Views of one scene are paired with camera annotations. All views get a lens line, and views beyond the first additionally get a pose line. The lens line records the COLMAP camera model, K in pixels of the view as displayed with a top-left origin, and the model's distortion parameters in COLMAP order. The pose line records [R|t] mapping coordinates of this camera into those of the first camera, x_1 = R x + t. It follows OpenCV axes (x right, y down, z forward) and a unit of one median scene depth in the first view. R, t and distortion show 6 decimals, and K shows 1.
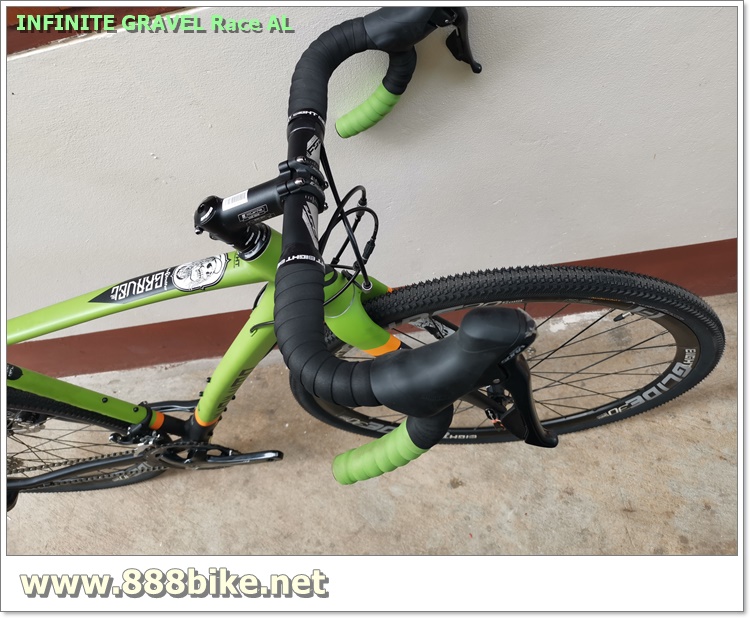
lens RADIAL K [[572.0, 0, 376.9], [0, 572.0, 296.3], [0, 0, 1]] dist [0.047870, -0.040104]
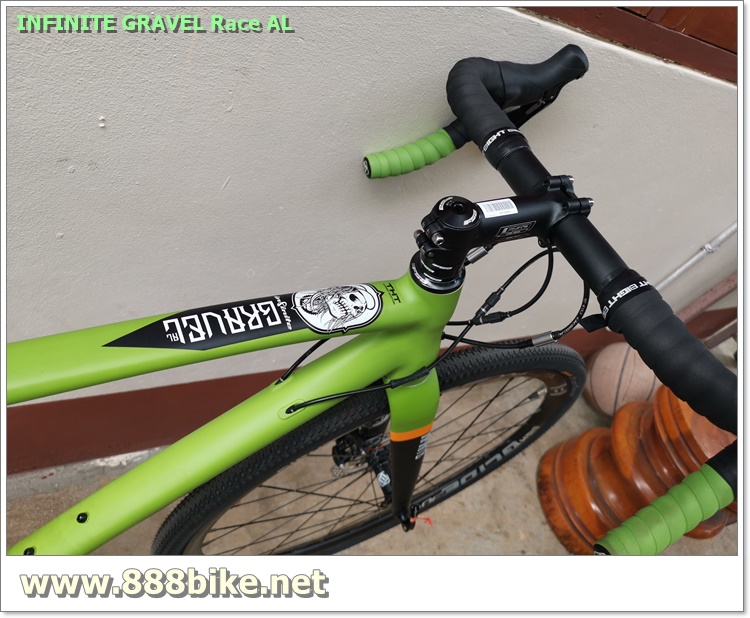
lens RADIAL K [[572.0, 0, 379.6], [0, 572.0, 291.3], [0, 0, 1]] dist [0.047870, -0.040104]
pose [[0.694142, 0.132905, 0.707463, -0.386799], [0.029902, 0.976636, -0.212811, 0.042769], [-0.719217, 0.168876, 0.673950, 0.273845]]
